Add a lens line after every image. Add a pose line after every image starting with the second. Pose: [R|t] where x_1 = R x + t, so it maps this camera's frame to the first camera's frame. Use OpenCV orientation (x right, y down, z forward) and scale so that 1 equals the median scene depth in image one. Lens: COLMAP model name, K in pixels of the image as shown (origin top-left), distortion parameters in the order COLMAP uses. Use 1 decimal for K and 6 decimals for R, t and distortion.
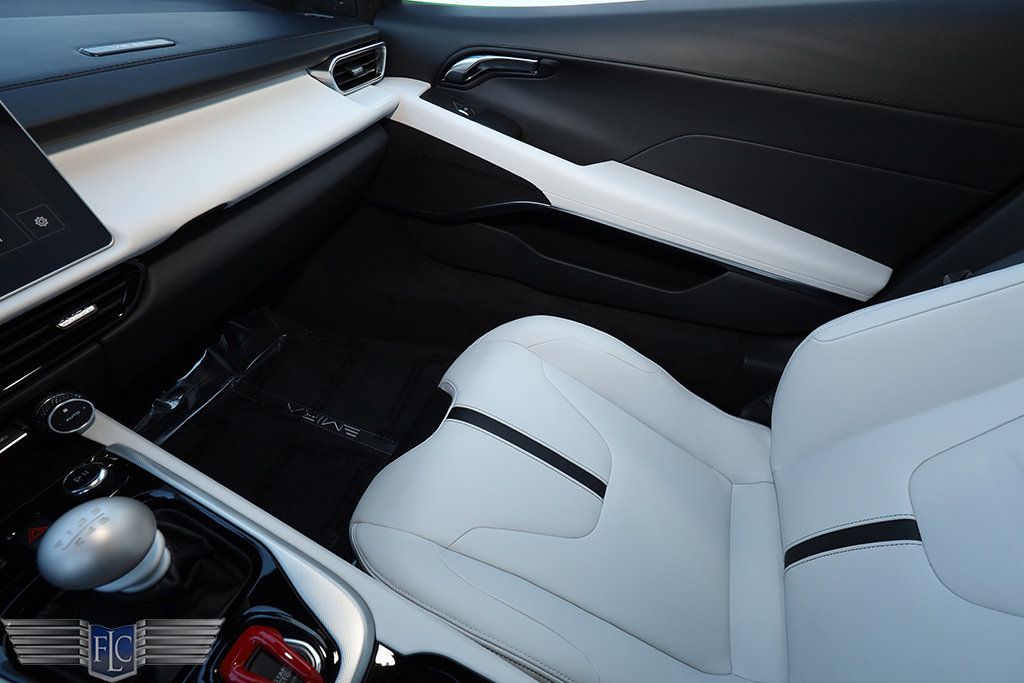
lens RADIAL K [[416.1, 0, 515.0], [0, 416.1, 342.2], [0, 0, 1]] dist [-0.003454, 0.000498]
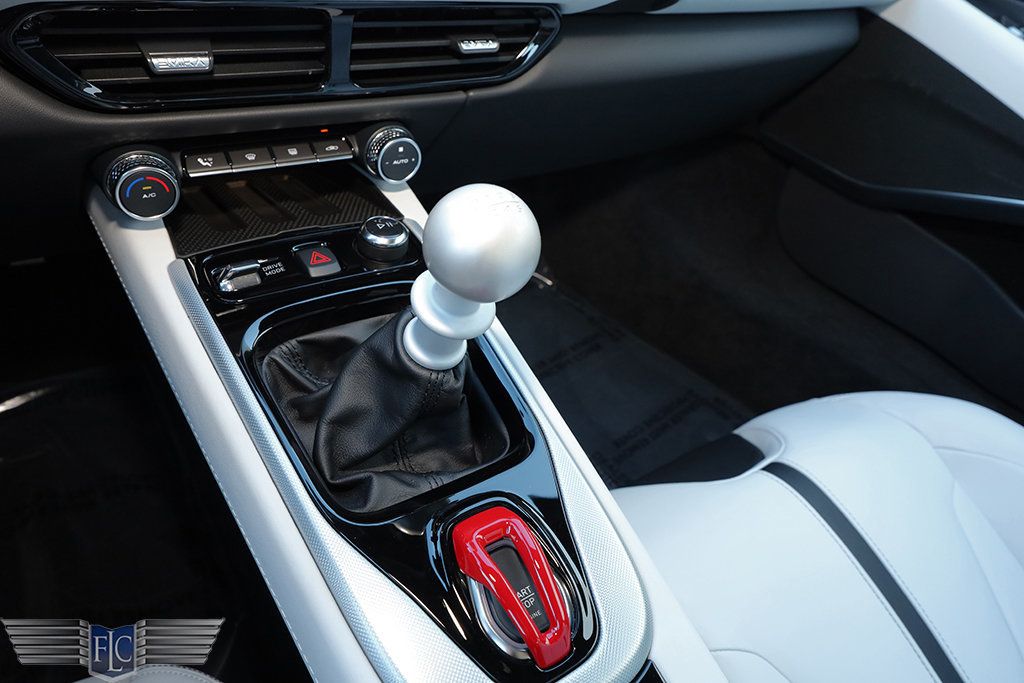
lens RADIAL K [[696.4, 0, 508.8], [0, 696.4, 338.8], [0, 0, 1]] dist [0.006868, -0.001812]
pose [[0.818087, 0.436218, -0.374763, -0.161339], [-0.490180, 0.869709, -0.057711, 0.240055], [0.300760, 0.230914, 0.925323, -0.020141]]
